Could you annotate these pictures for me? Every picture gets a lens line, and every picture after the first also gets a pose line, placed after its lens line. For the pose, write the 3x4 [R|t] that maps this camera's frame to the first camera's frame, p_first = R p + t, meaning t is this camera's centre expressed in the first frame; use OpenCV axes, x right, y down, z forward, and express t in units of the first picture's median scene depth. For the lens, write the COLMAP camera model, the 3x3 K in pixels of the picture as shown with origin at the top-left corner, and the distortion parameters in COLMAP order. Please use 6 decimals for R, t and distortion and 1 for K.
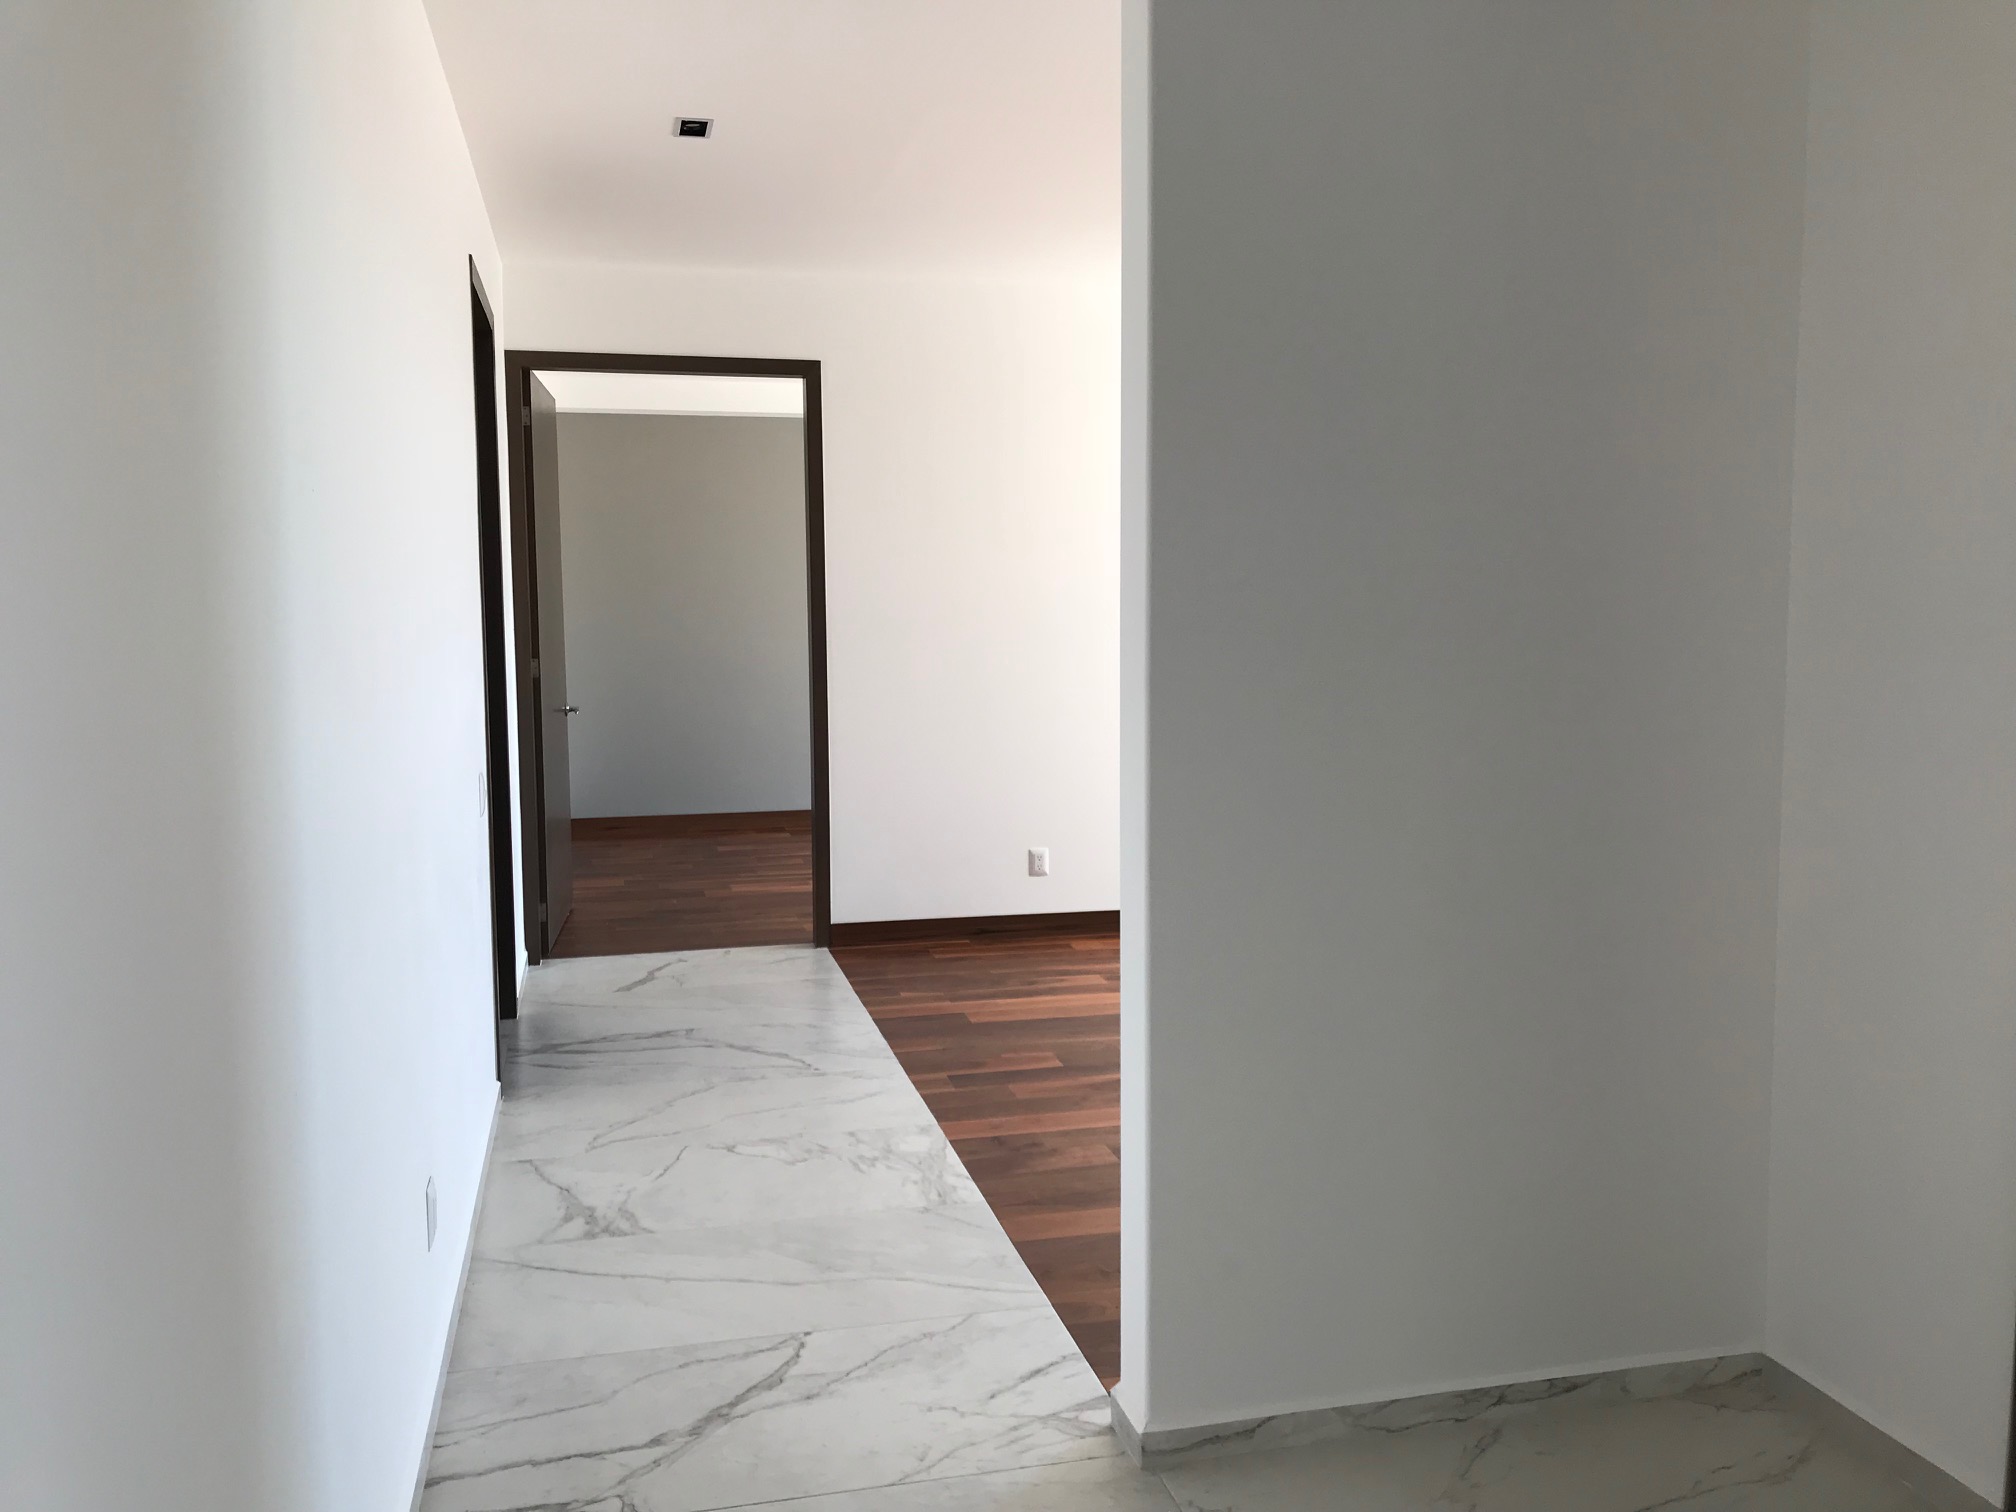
lens RADIAL K [[1665.1, 0, 1008.0], [0, 1665.1, 756.0], [0, 0, 1]] dist [-0.000559, -0.002580]
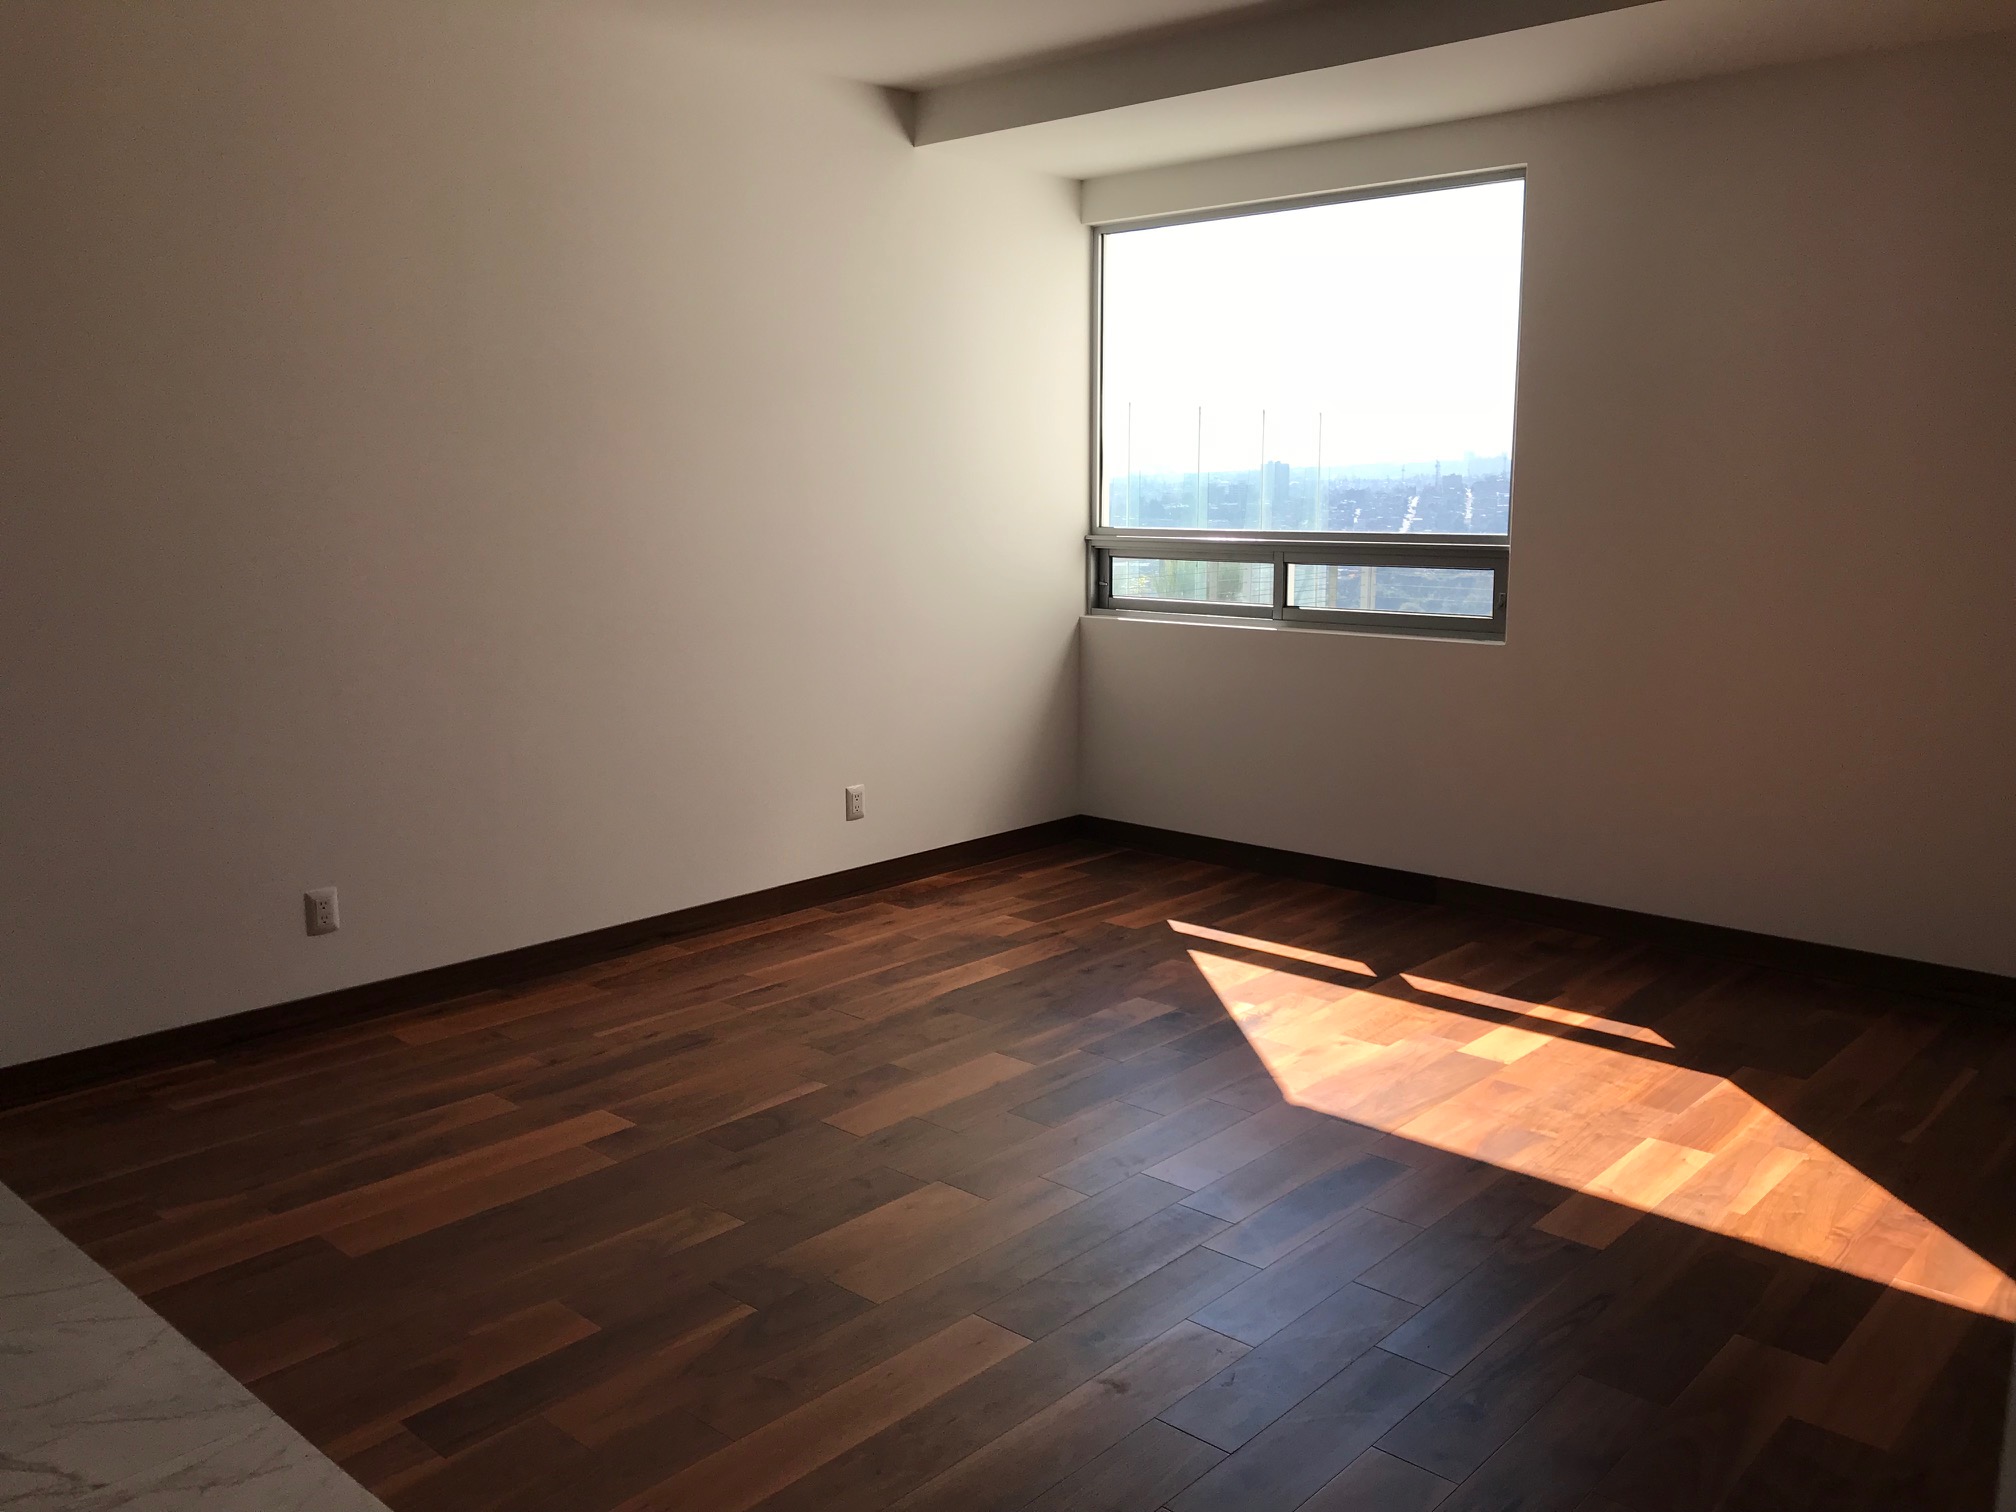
lens RADIAL K [[1665.1, 0, 1008.0], [0, 1665.1, 756.0], [0, 0, 1]] dist [-0.000559, -0.002580]
pose [[0.825053, -0.086024, 0.558468, -0.124309], [0.047222, 0.995383, 0.083560, -0.036381], [-0.563078, -0.042570, 0.825307, 0.400905]]
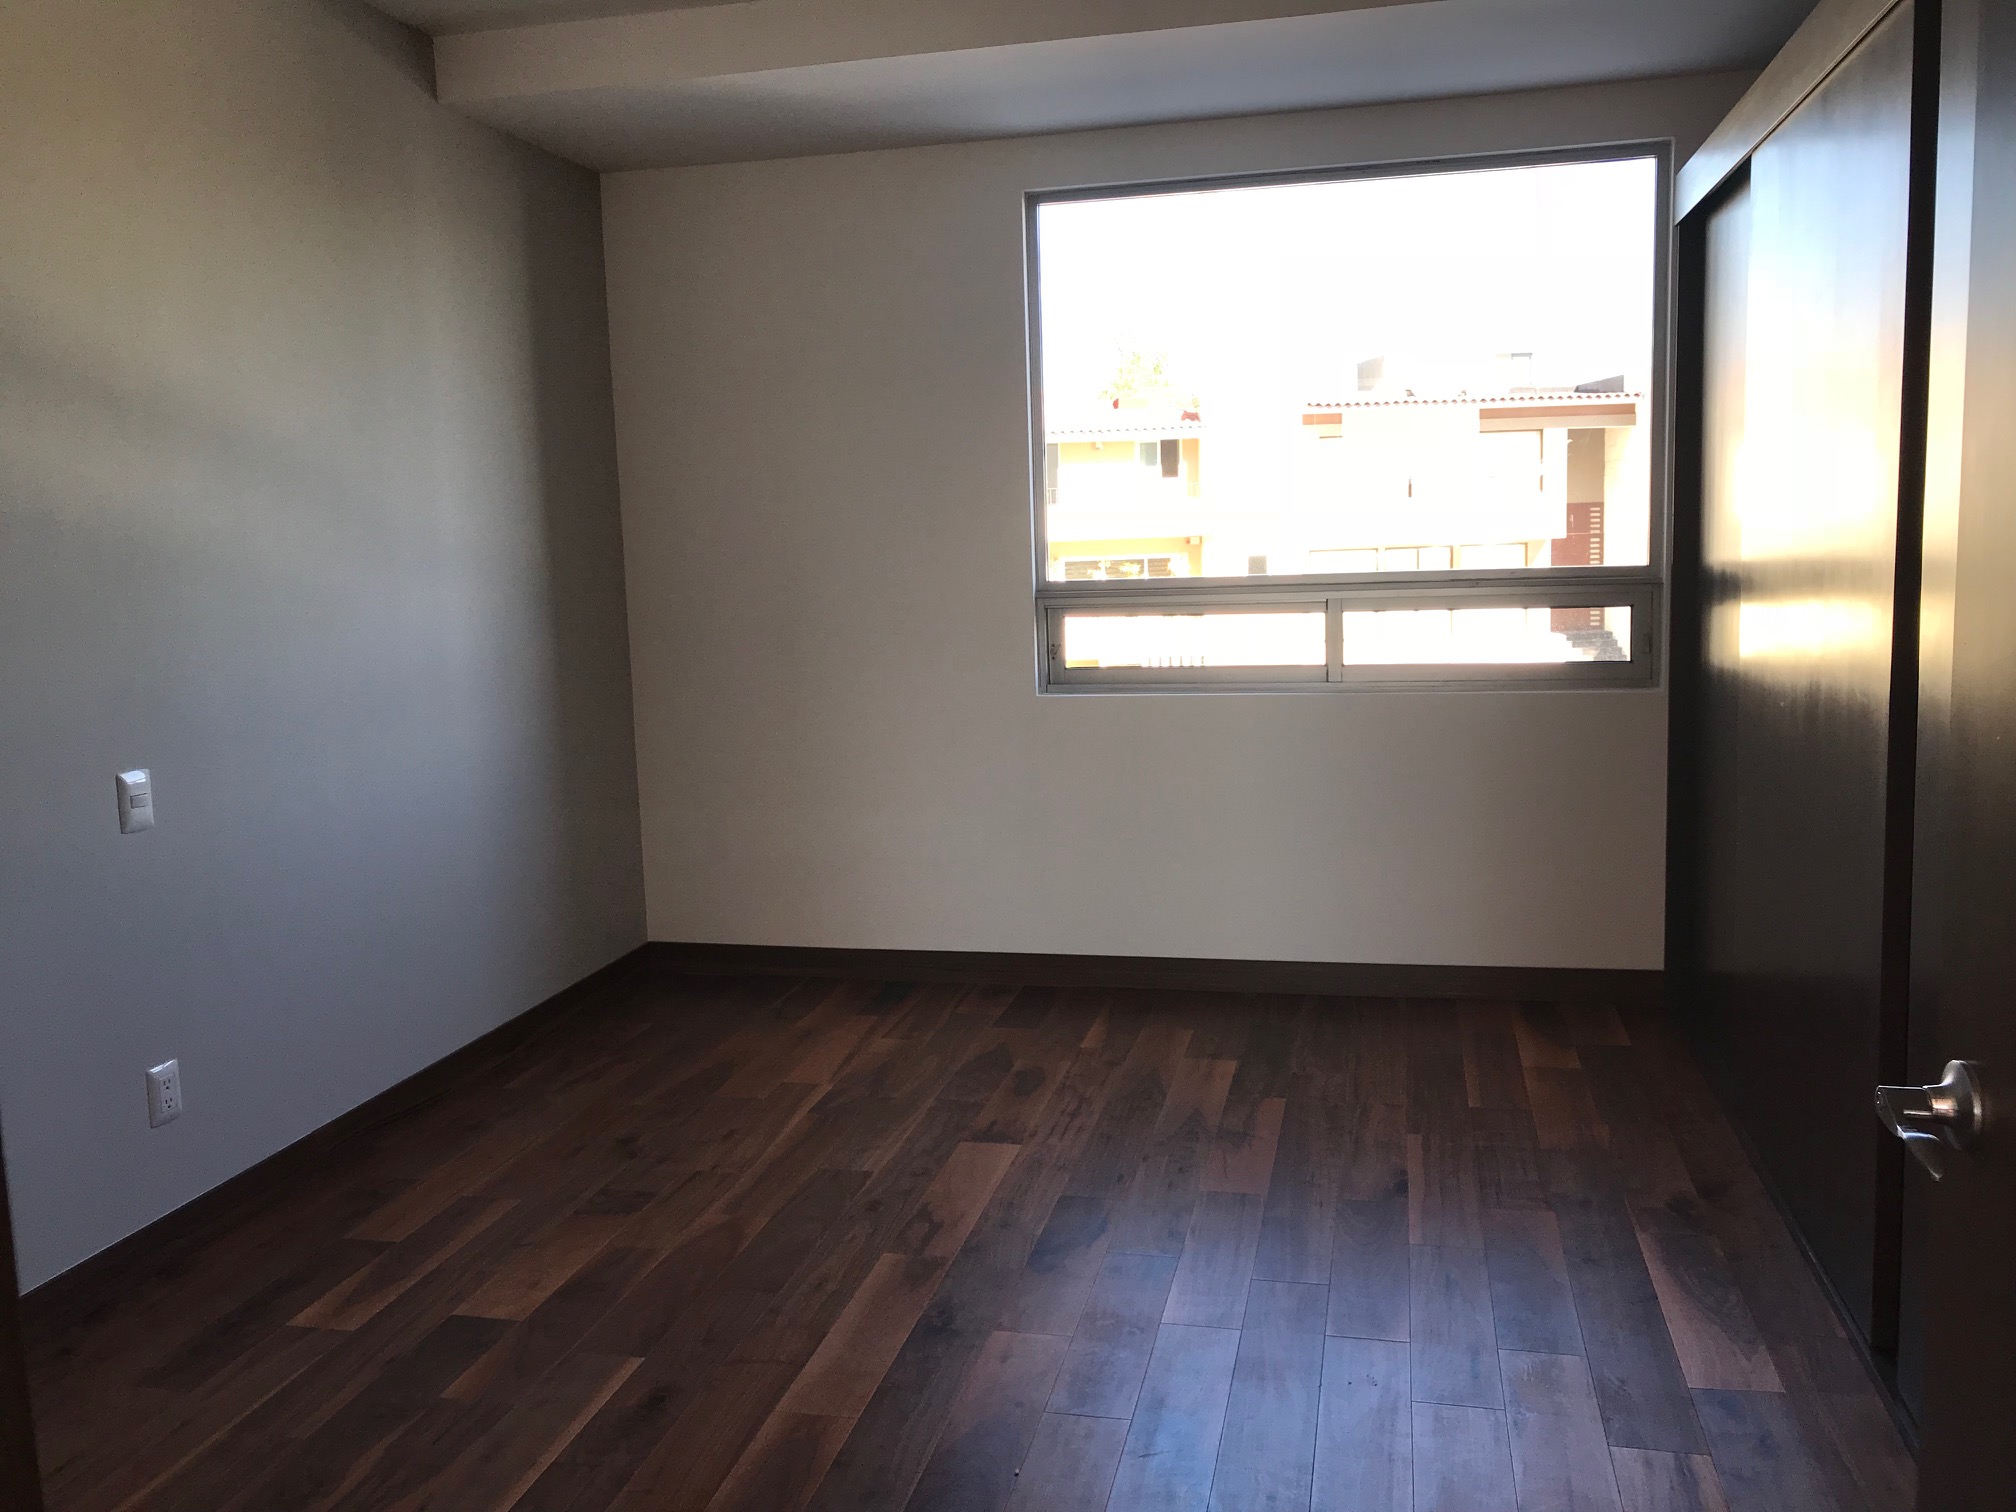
lens RADIAL K [[1665.1, 0, 1008.0], [0, 1665.1, 756.0], [0, 0, 1]] dist [-0.000559, -0.002580]
pose [[0.443504, -0.124826, 0.887537, -0.162354], [0.101908, 0.990855, 0.088433, -0.051659], [-0.890460, 0.051227, 0.452169, 0.586780]]
